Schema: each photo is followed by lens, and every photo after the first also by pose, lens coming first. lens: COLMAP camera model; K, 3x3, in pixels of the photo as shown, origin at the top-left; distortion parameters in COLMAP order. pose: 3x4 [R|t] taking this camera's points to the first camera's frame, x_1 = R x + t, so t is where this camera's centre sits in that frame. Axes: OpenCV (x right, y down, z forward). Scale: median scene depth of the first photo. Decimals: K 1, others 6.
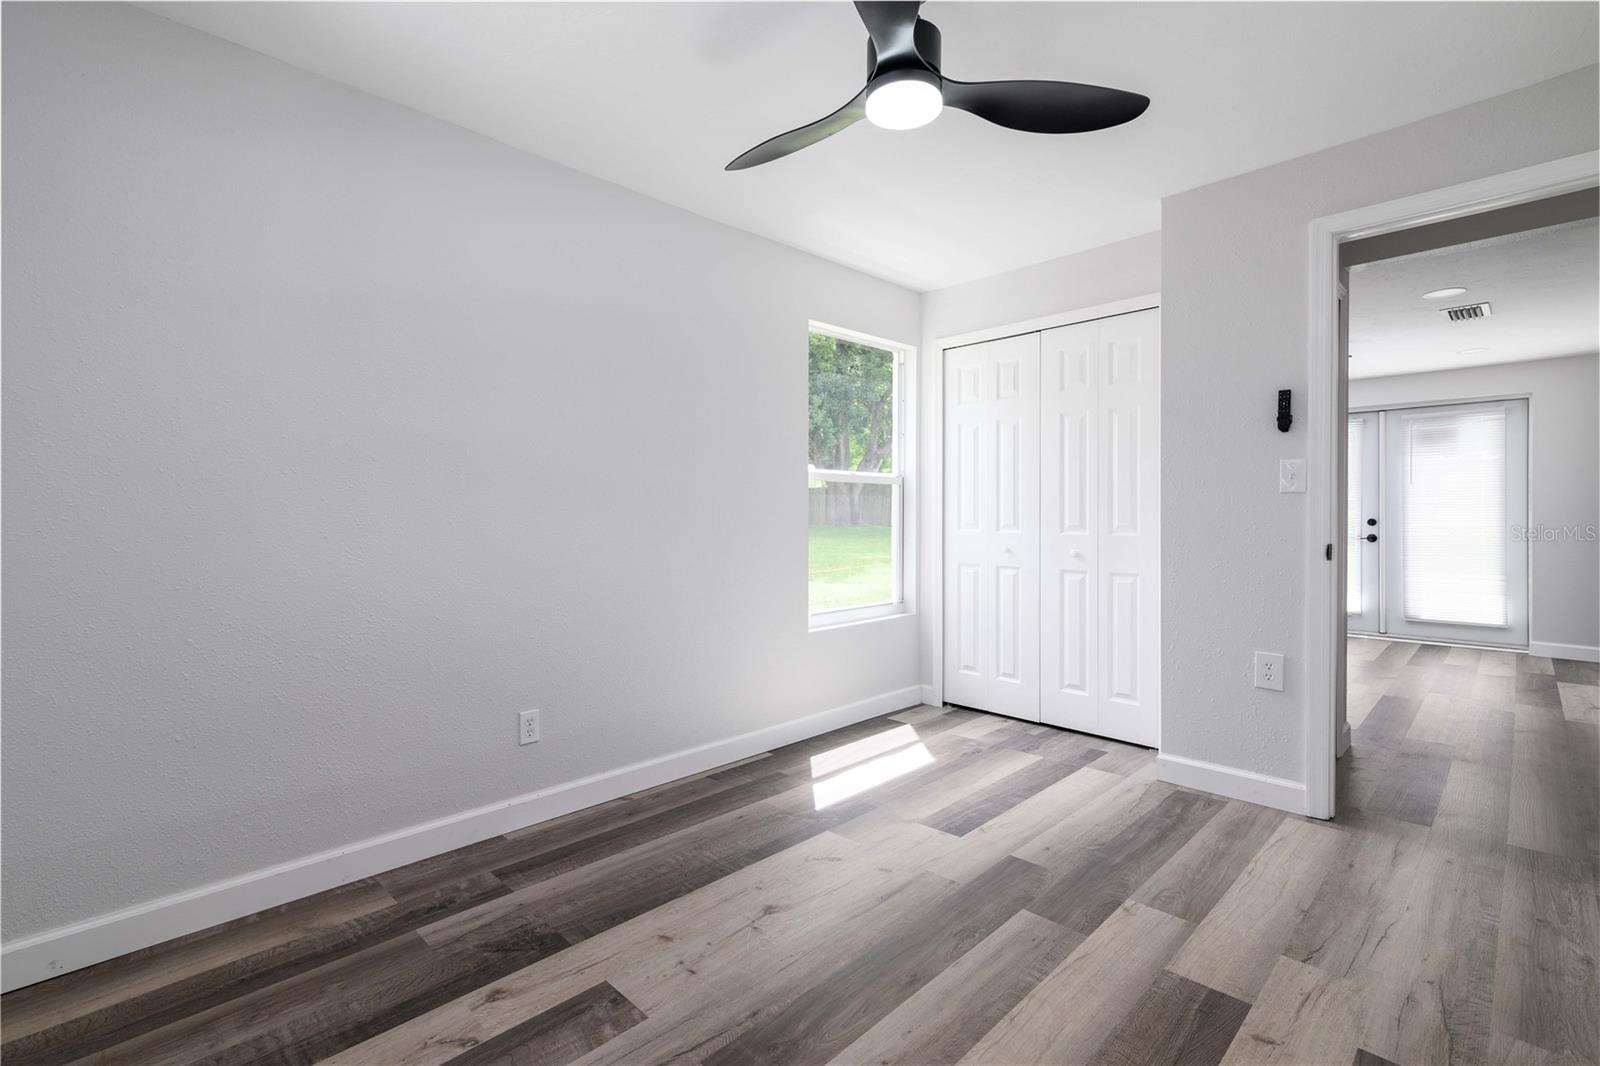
lens RADIAL K [[739.5, 0, 795.5], [0, 739.5, 528.3], [0, 0, 1]] dist [0.013787, -0.001043]
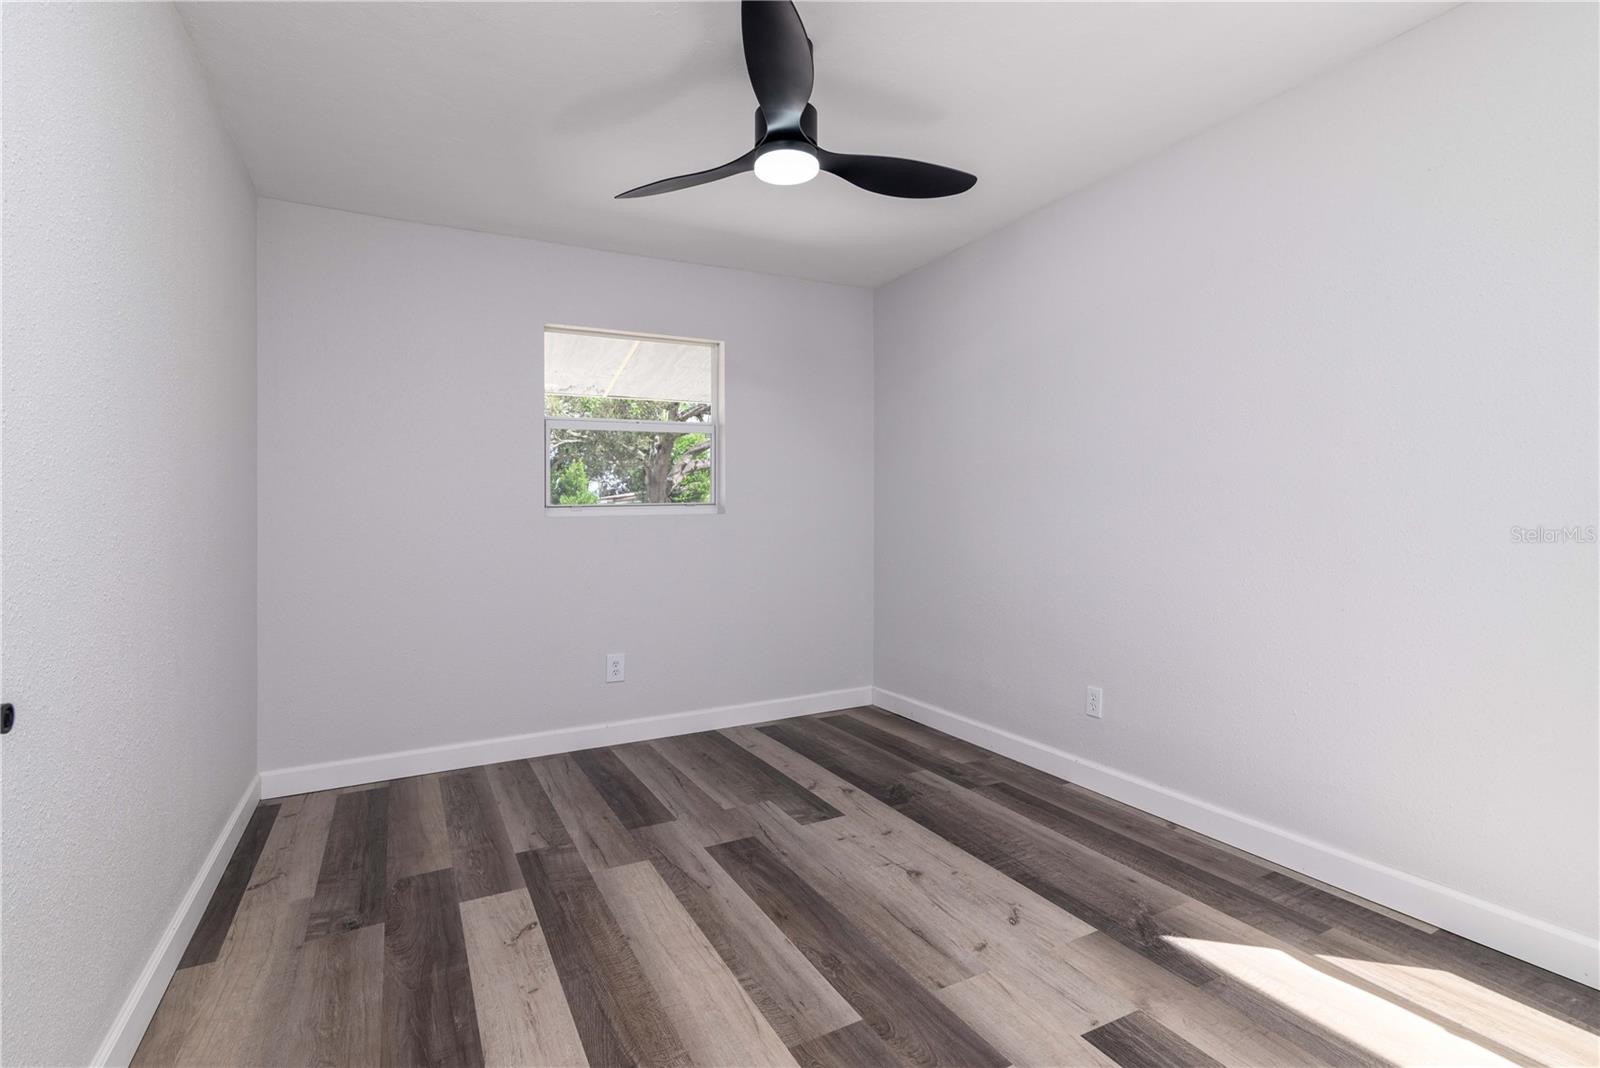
lens RADIAL K [[768.9, 0, 794.6], [0, 768.9, 523.0], [0, 0, 1]] dist [0.002252, 0.000743]
pose [[-0.306159, 0.020678, -0.951756, 1.042767], [-0.003285, 0.999735, 0.022777, -0.025752], [0.951975, 0.010100, -0.306010, 1.125939]]
